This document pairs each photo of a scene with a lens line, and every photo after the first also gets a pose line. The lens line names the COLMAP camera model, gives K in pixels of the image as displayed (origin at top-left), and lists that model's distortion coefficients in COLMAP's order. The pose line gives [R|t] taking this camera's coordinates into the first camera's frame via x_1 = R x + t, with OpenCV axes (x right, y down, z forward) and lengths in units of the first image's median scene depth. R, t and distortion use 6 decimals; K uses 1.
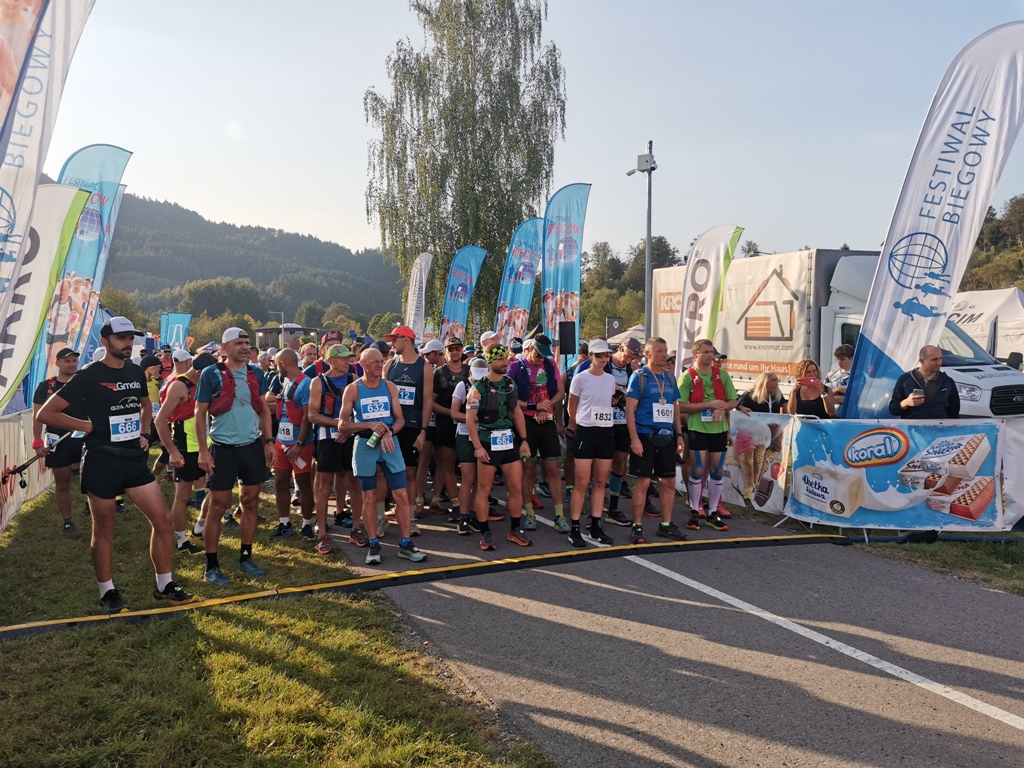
lens RADIAL K [[764.7, 0, 517.1], [0, 764.7, 394.0], [0, 0, 1]] dist [0.059275, -0.082620]
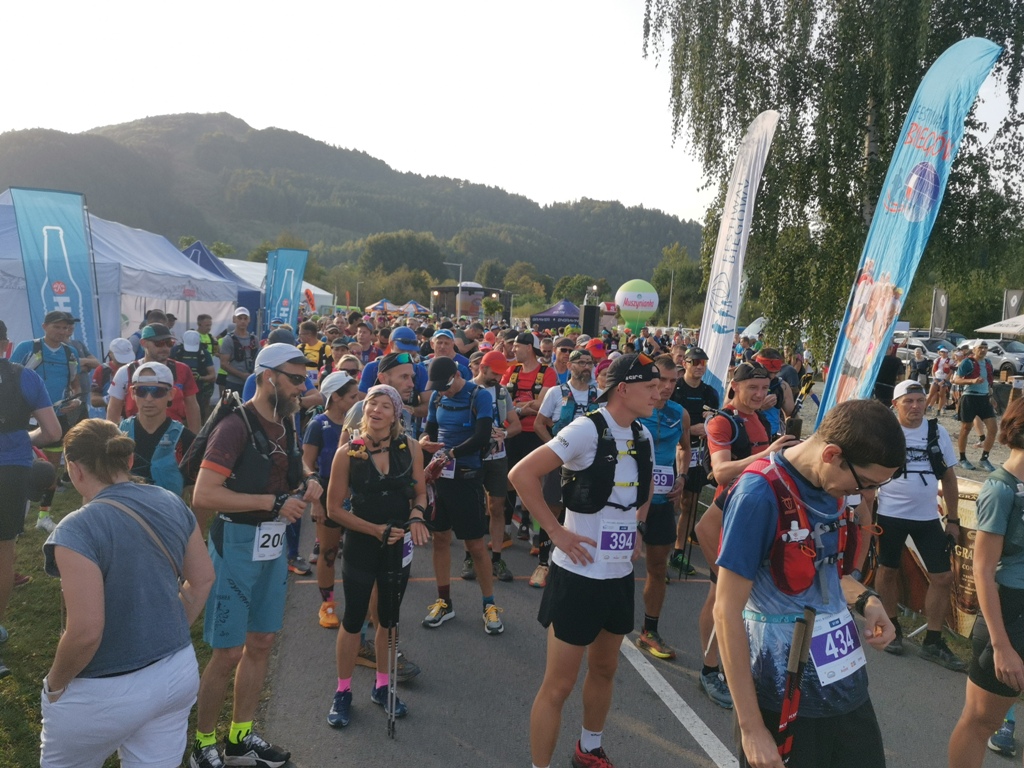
lens RADIAL K [[843.2, 0, 503.5], [0, 843.2, 412.8], [0, 0, 1]] dist [0.066858, -0.089335]
pose [[0.968804, 0.076849, -0.235612, -0.017542], [-0.063865, 0.996014, 0.062264, -0.005699], [0.239458, -0.045275, 0.969850, 0.062343]]
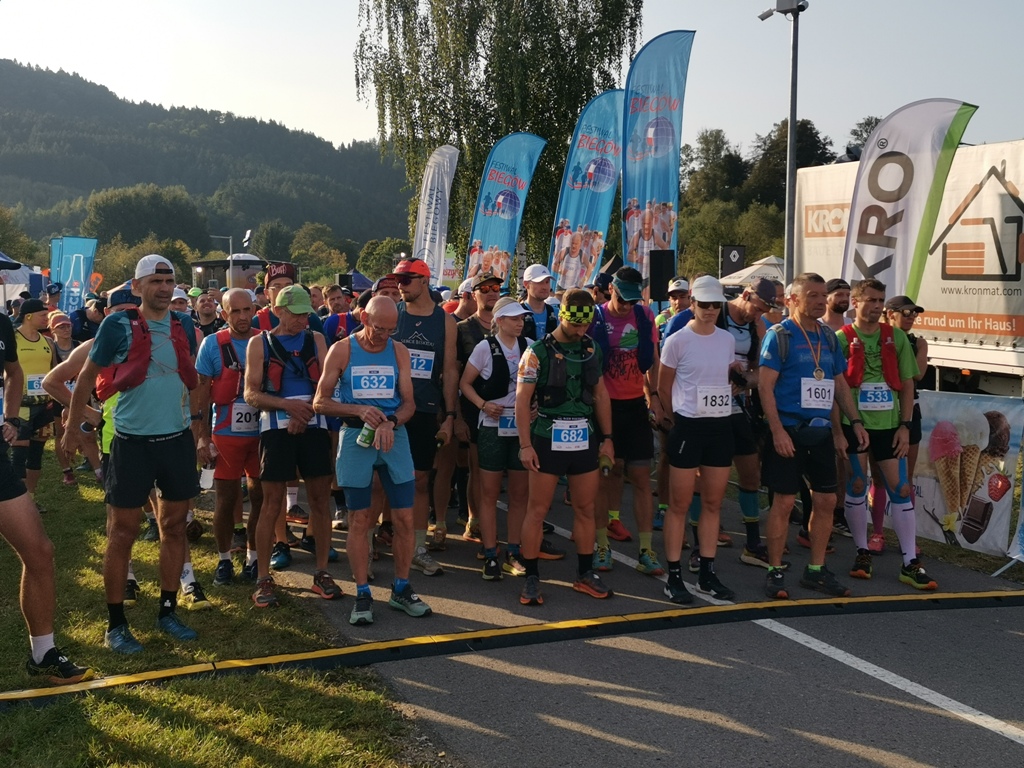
lens RADIAL K [[1145.4, 0, 531.7], [0, 1145.4, 406.9], [0, 0, 1]] dist [0.030396, 0.000000]
pose [[0.999106, 0.008872, -0.041339, -0.000268], [-0.007201, 0.999158, 0.040403, -0.000073], [0.041663, -0.040069, 0.998328, 0.002136]]
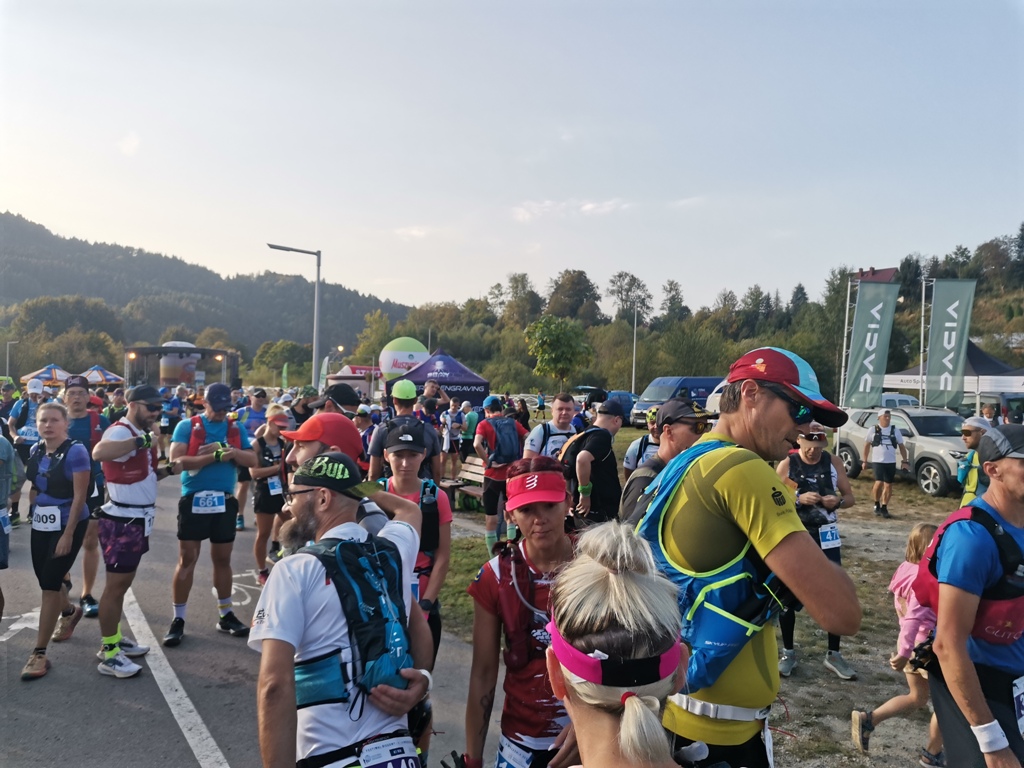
lens RADIAL K [[764.7, 0, 531.5], [0, 764.7, 390.4], [0, 0, 1]] dist [0.059275, -0.082620]
pose [[0.983835, 0.025910, 0.177191, -0.069898], [-0.016299, 0.998327, -0.055482, -0.011377], [-0.178332, 0.051698, 0.982611, 0.182583]]
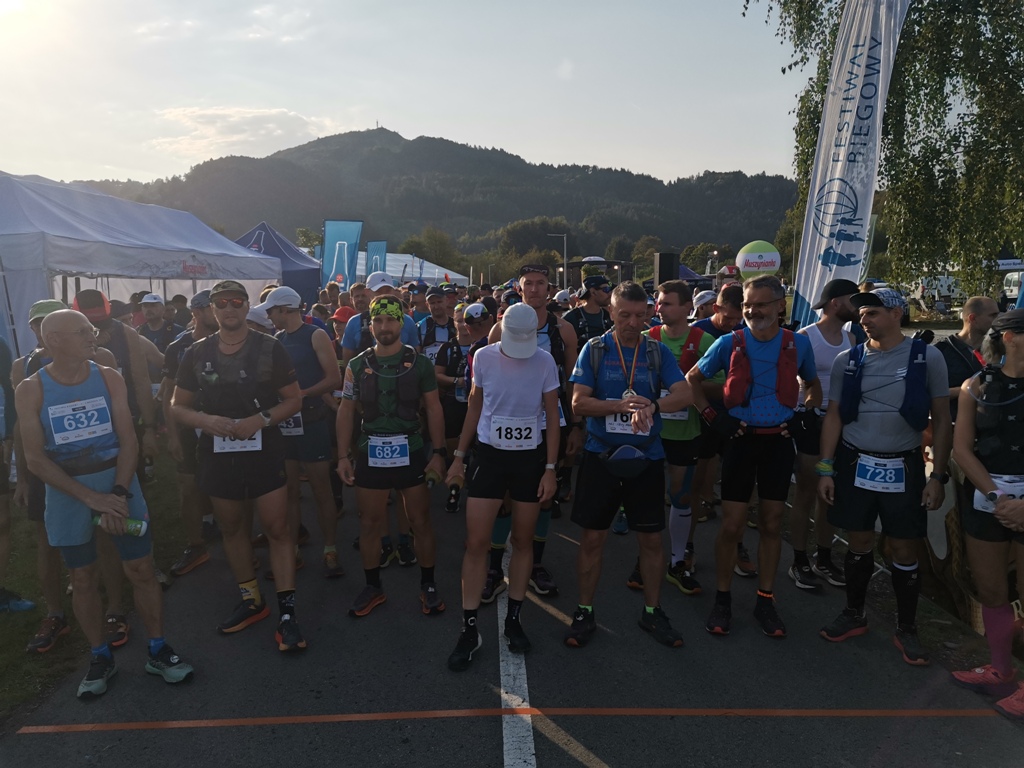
lens RADIAL K [[764.7, 0, 502.6], [0, 764.7, 387.0], [0, 0, 1]] dist [0.059275, -0.082620]
pose [[0.915074, 0.035860, -0.401688, -0.016195], [-0.005320, 0.997025, 0.076889, -0.005389], [0.403250, -0.068223, 0.912543, 0.083810]]
